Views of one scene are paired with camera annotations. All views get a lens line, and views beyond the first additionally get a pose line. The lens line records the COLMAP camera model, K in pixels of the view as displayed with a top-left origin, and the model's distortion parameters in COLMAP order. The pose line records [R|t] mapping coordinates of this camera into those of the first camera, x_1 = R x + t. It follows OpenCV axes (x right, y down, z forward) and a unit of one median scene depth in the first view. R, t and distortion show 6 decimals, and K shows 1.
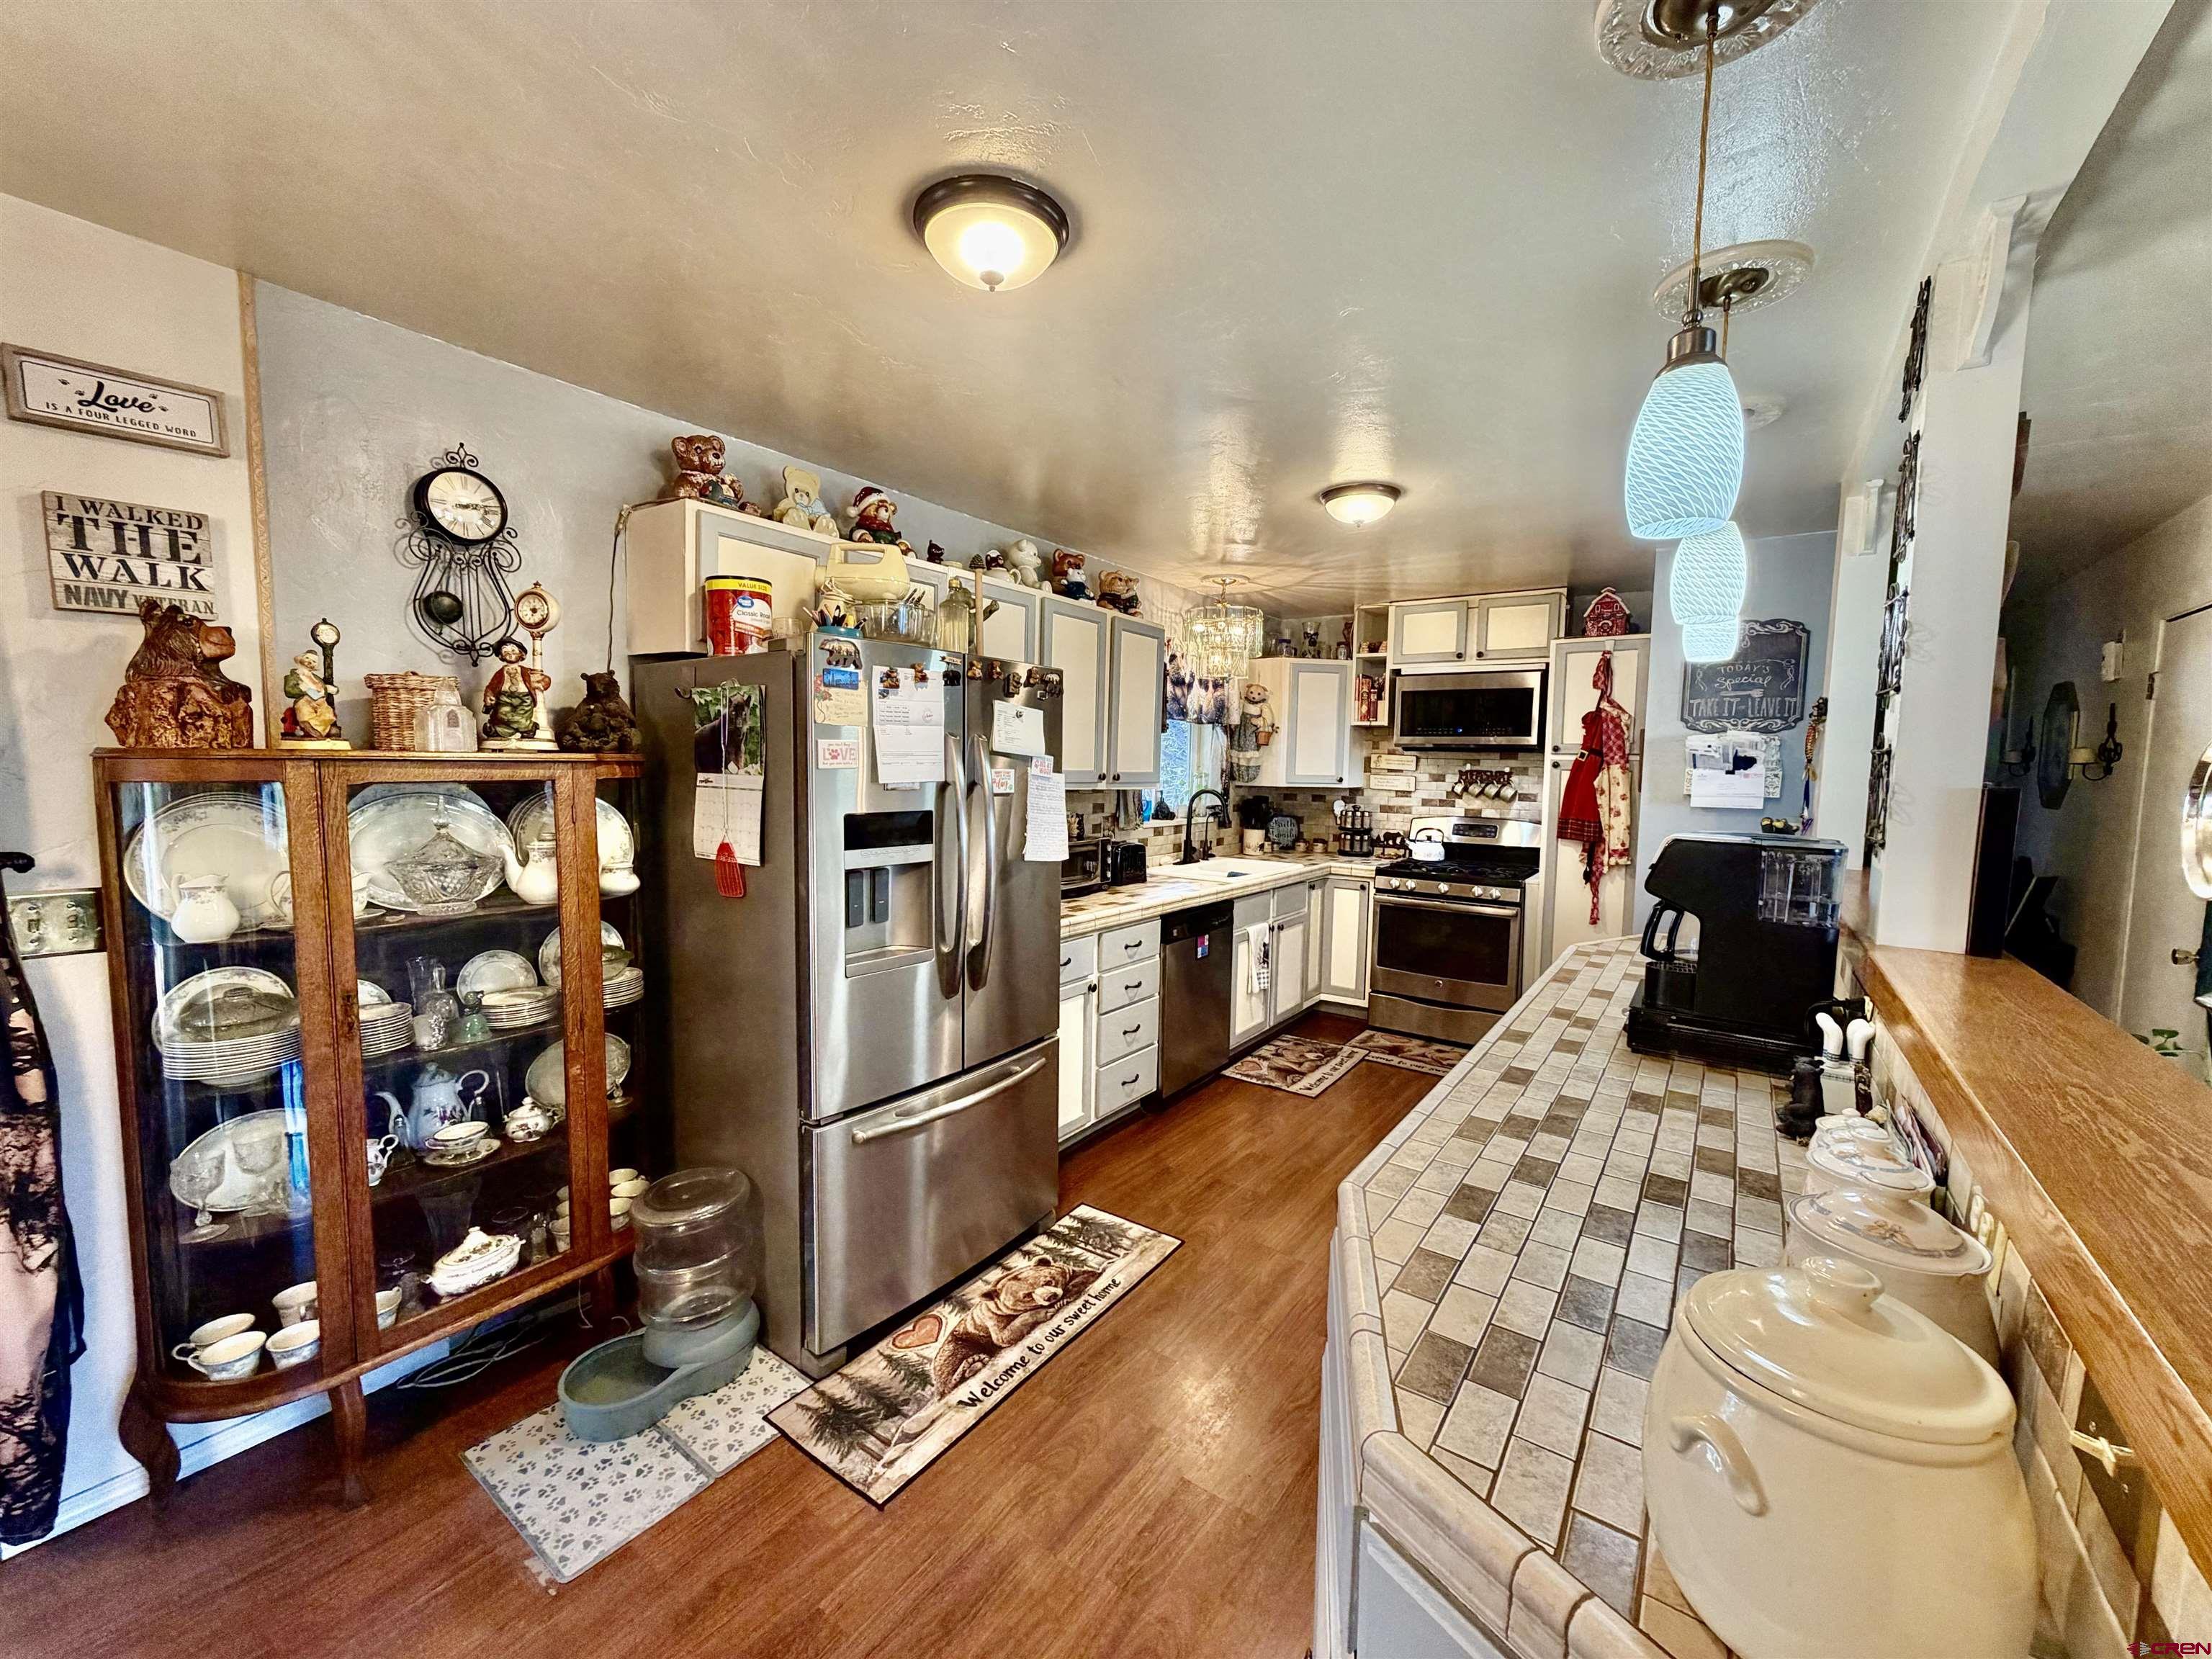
lens RADIAL K [[869.8, 0, 1106.0], [0, 869.8, 829.5], [0, 0, 1]] dist [0.000718, -0.002727]
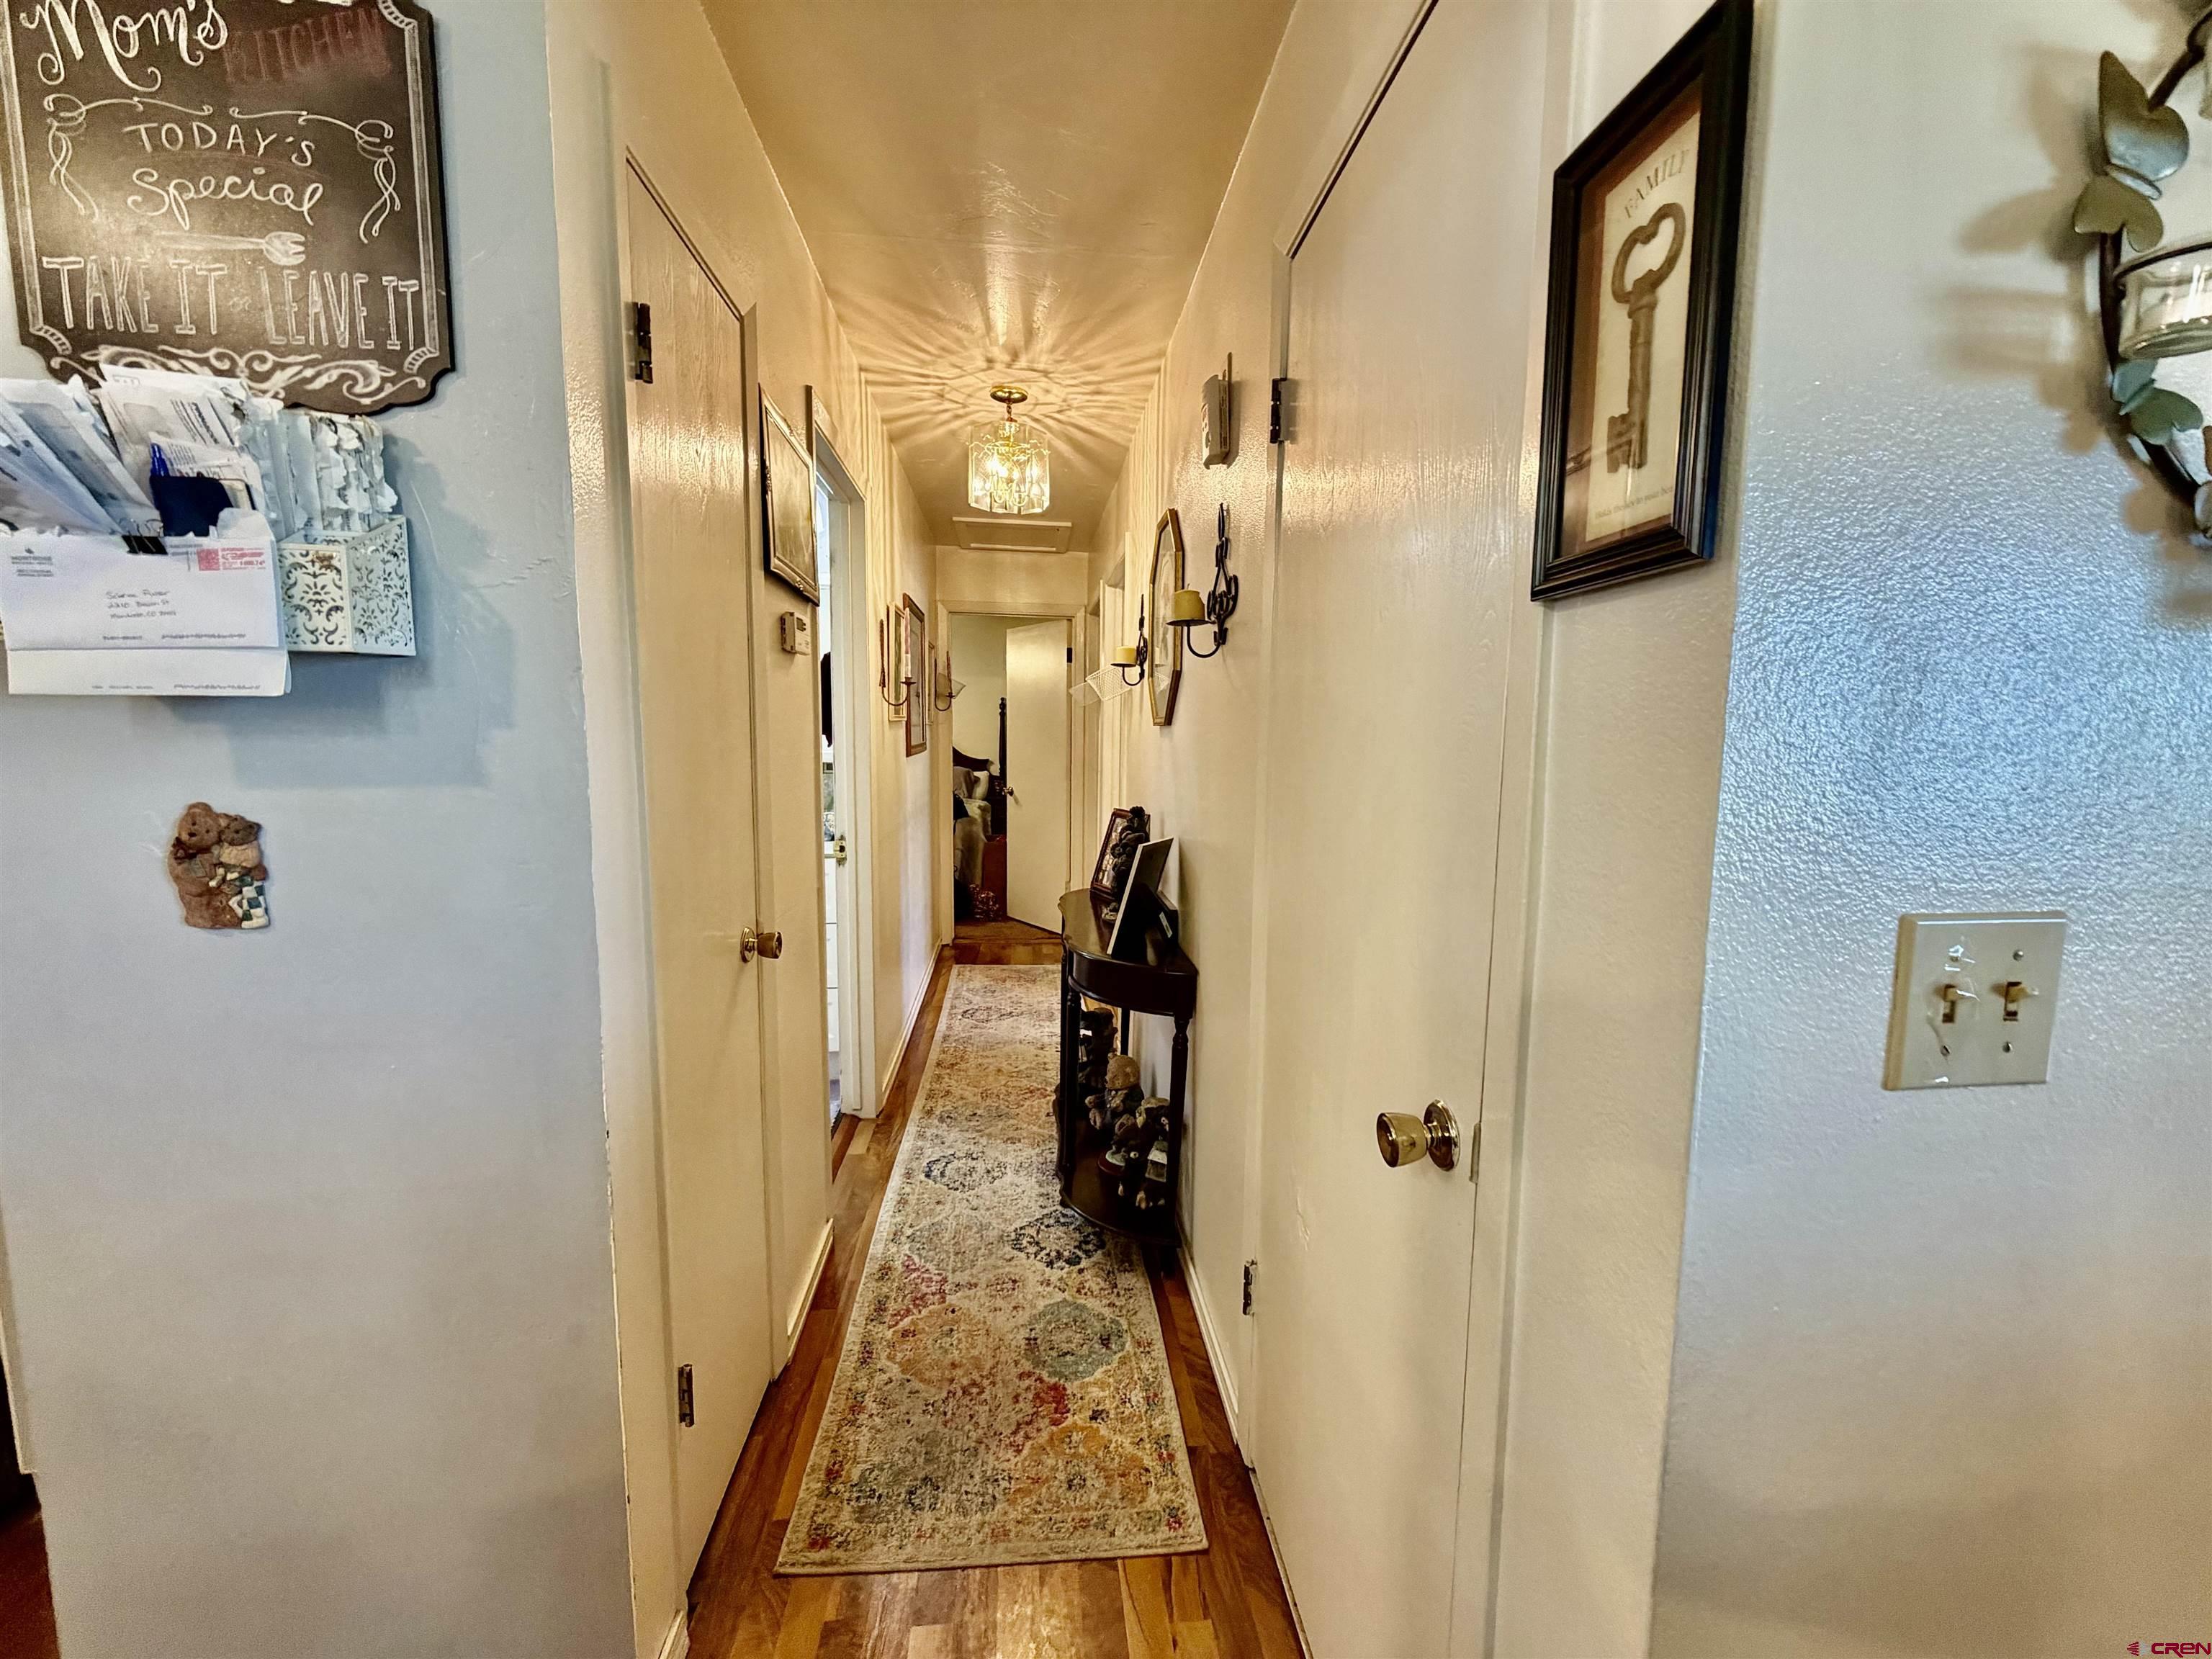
lens RADIAL K [[869.8, 0, 1106.0], [0, 869.8, 829.5], [0, 0, 1]] dist [0.000718, -0.002727]
pose [[0.755797, -0.081876, 0.649667, 0.764869], [0.058312, 0.996626, 0.057765, 0.013421], [-0.652205, -0.005775, 0.758021, 0.657309]]
